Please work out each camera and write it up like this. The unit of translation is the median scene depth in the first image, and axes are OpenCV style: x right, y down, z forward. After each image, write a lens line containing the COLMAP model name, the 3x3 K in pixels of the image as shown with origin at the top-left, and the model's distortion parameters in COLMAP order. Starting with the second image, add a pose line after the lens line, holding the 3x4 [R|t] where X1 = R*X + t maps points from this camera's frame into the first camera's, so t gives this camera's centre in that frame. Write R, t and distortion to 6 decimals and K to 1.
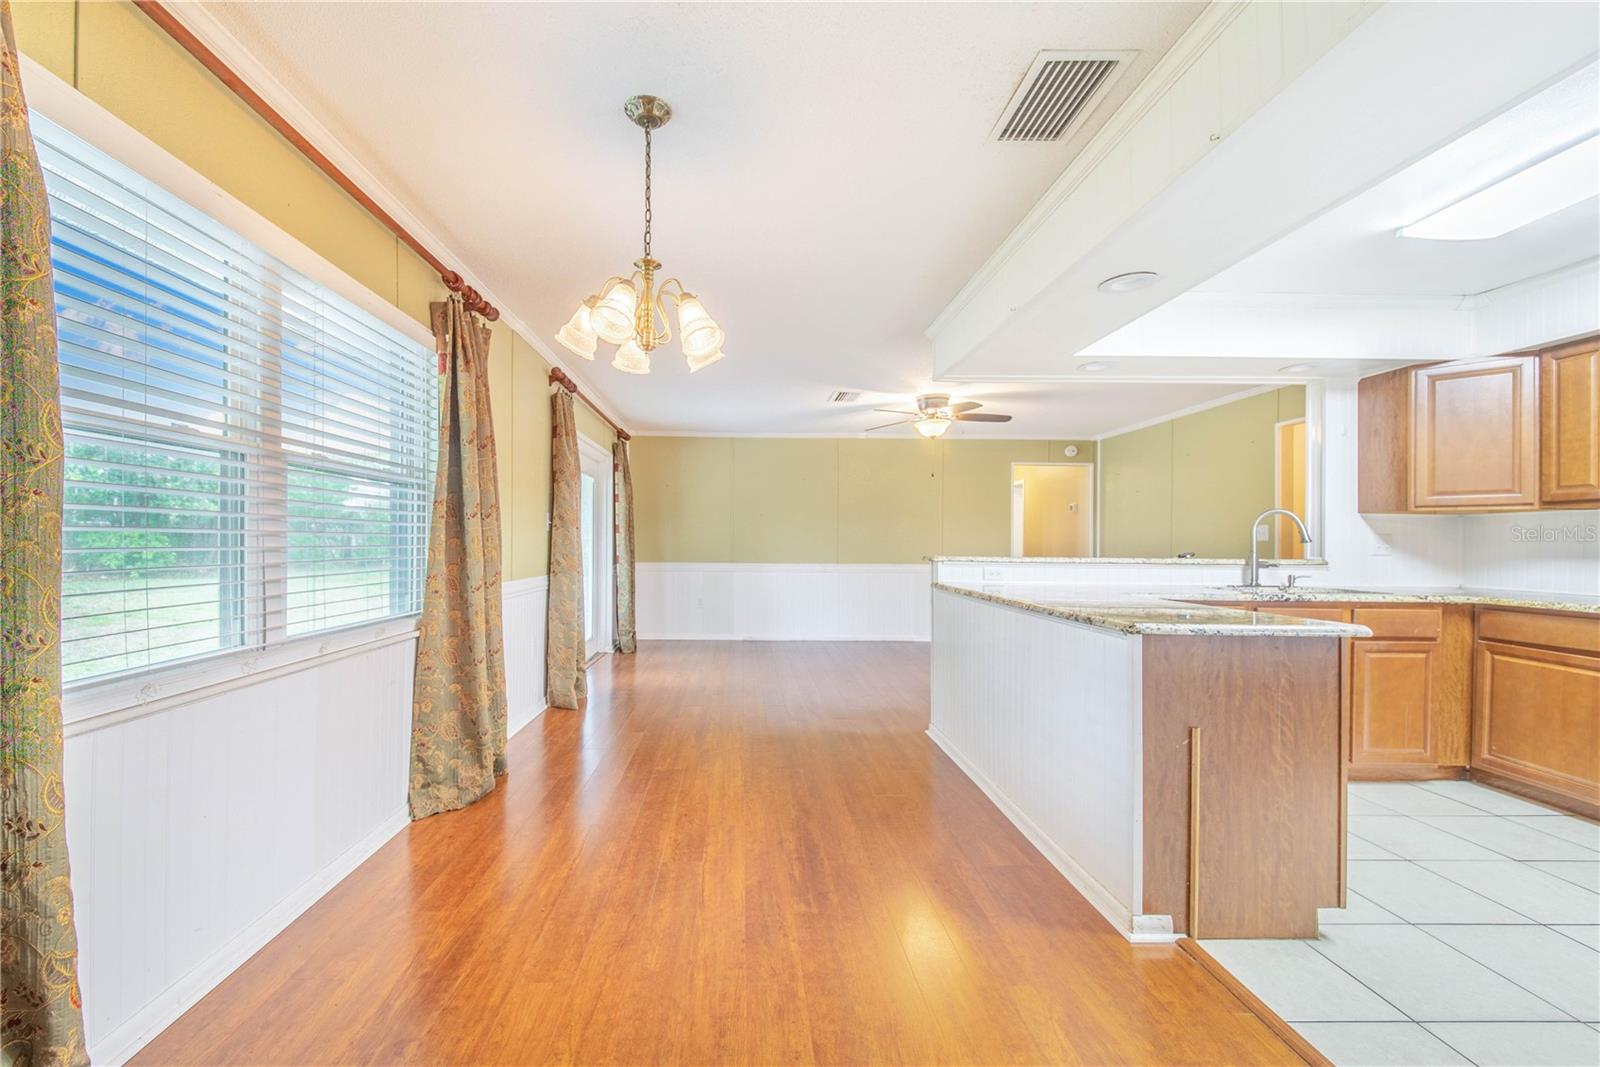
lens RADIAL K [[646.9, 0, 797.7], [0, 646.9, 540.4], [0, 0, 1]] dist [-0.000053, -0.000265]
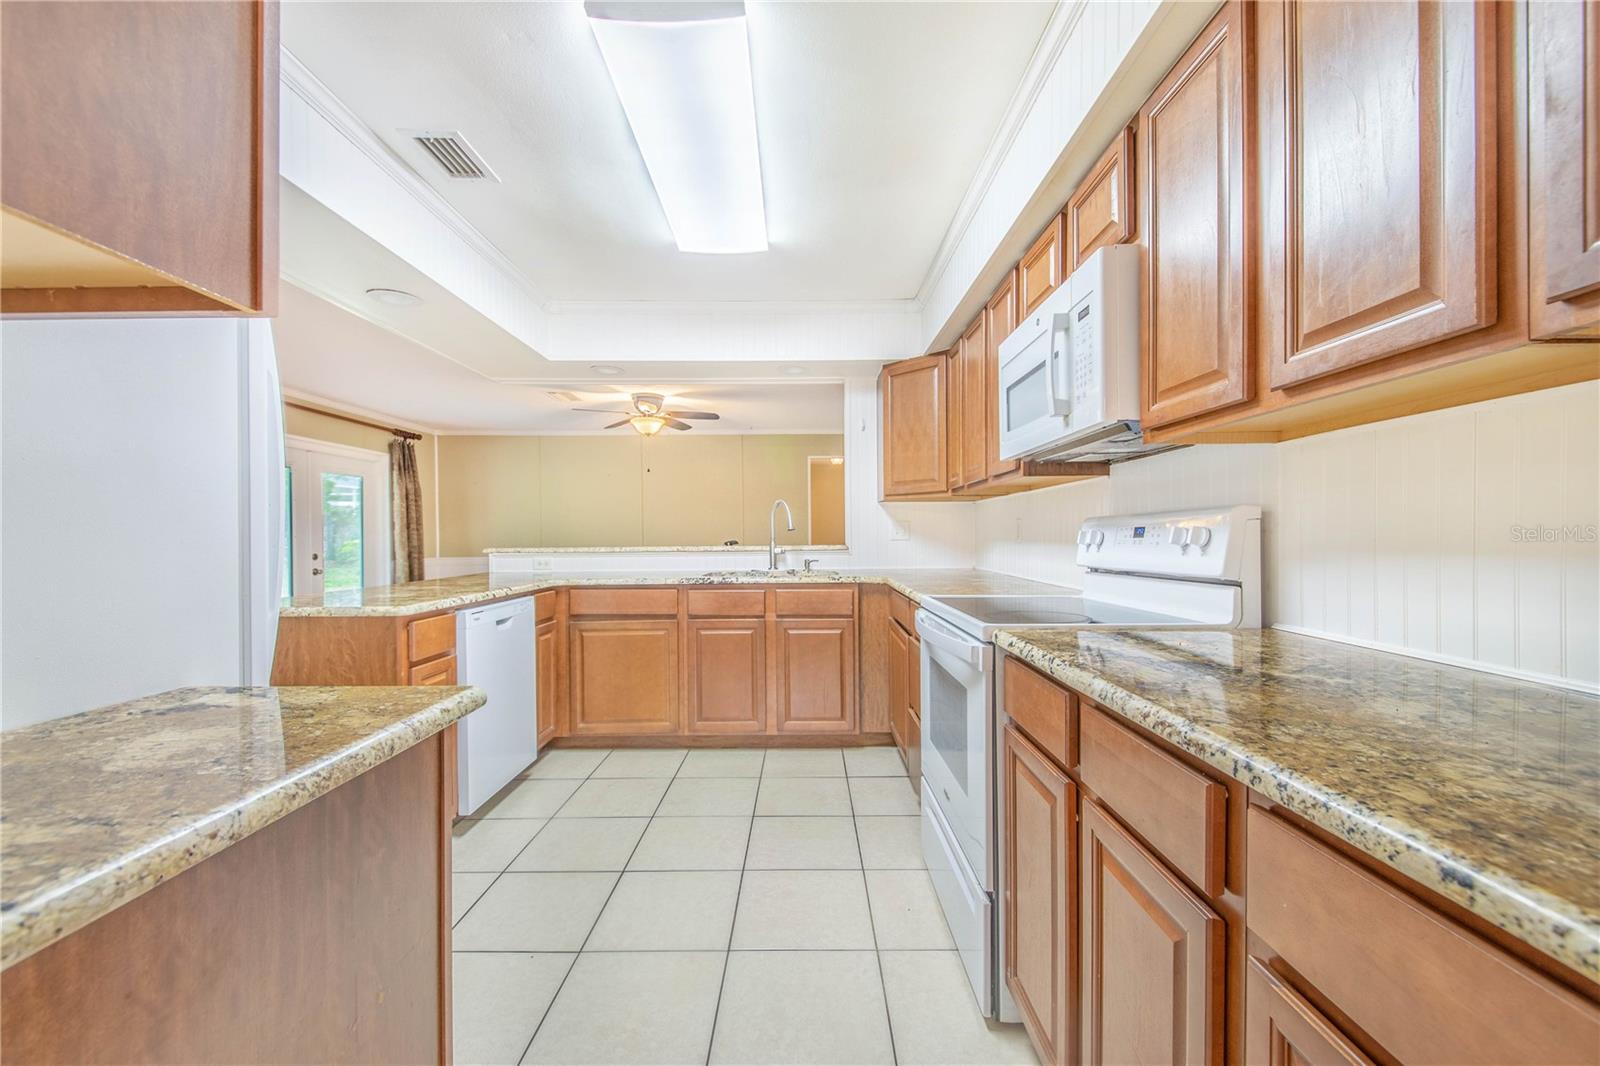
lens RADIAL K [[634.2, 0, 800.0], [0, 634.2, 533.0], [0, 0, 1]] dist [-0.001542, -0.000310]
pose [[0.999790, -0.017774, 0.010208, 0.726491], [0.017739, 0.999837, 0.003459, 0.005267], [-0.010268, -0.003278, 0.999942, -0.055456]]
